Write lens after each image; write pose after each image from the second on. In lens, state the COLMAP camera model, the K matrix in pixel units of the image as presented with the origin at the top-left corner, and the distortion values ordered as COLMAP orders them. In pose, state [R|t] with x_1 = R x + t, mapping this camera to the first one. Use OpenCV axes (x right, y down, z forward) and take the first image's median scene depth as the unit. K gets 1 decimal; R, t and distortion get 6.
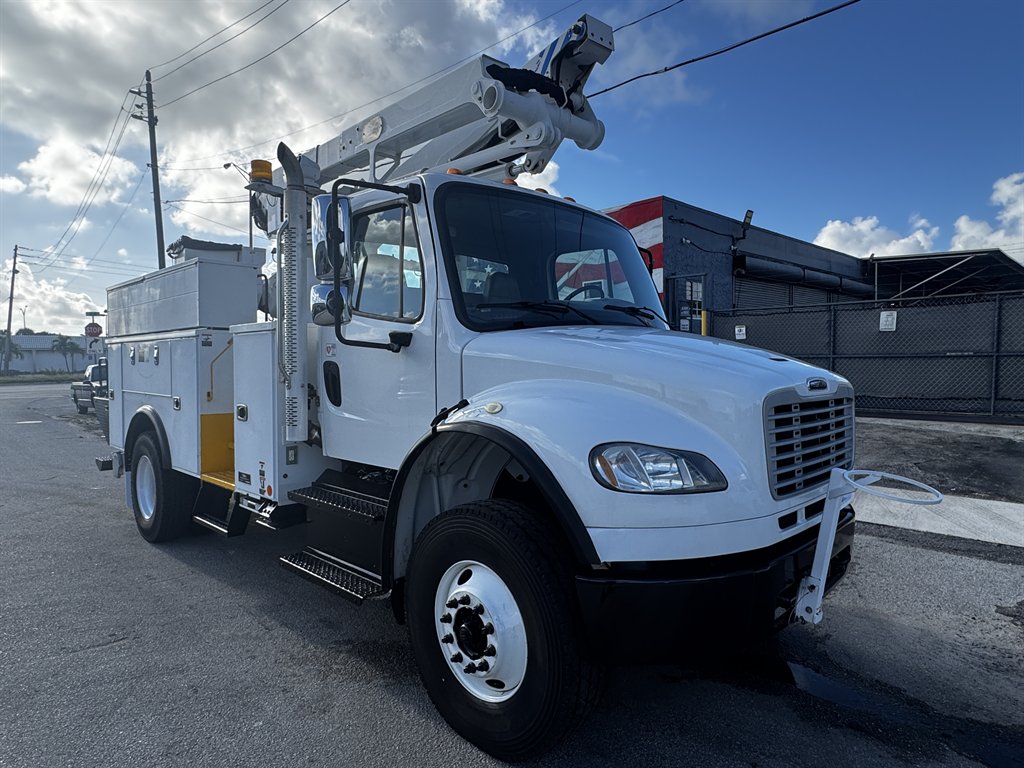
lens RADIAL K [[623.7, 0, 508.8], [0, 623.7, 387.4], [0, 0, 1]] dist [-0.016037, 0.013355]
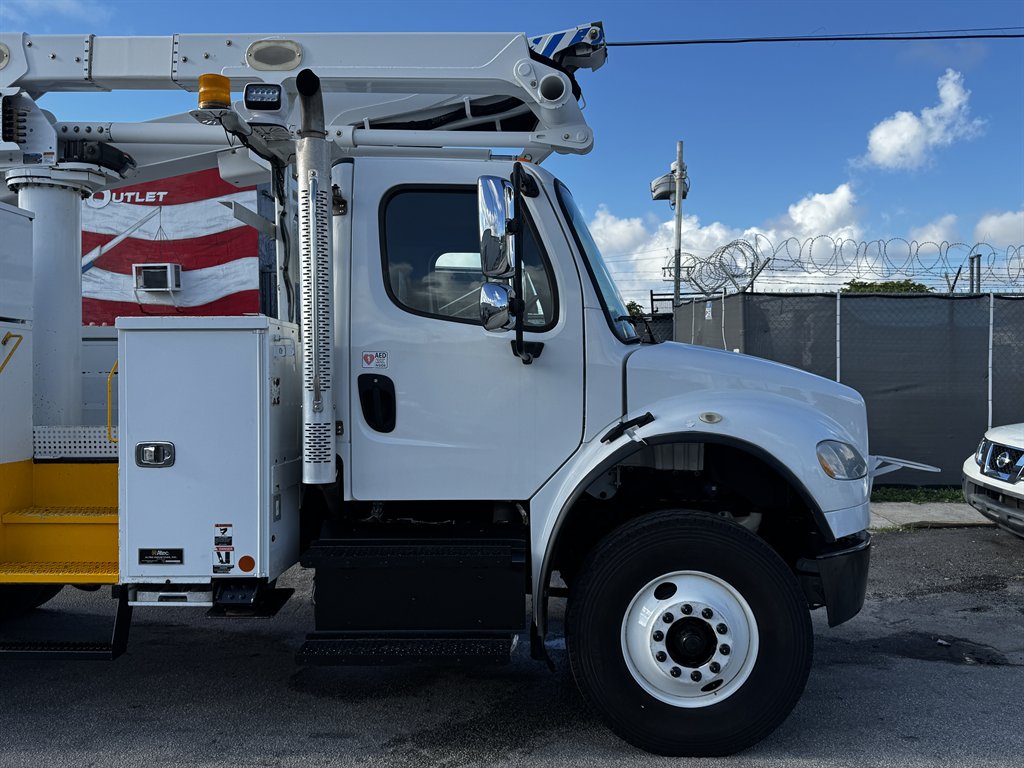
lens RADIAL K [[834.2, 0, 512.5], [0, 834.2, 392.3], [0, 0, 1]] dist [0.051162, -0.074512]
pose [[0.732994, -0.010438, 0.680155, -0.794590], [0.030925, 0.999360, -0.017991, 0.004401], [-0.679532, 0.034221, 0.732847, 0.124748]]
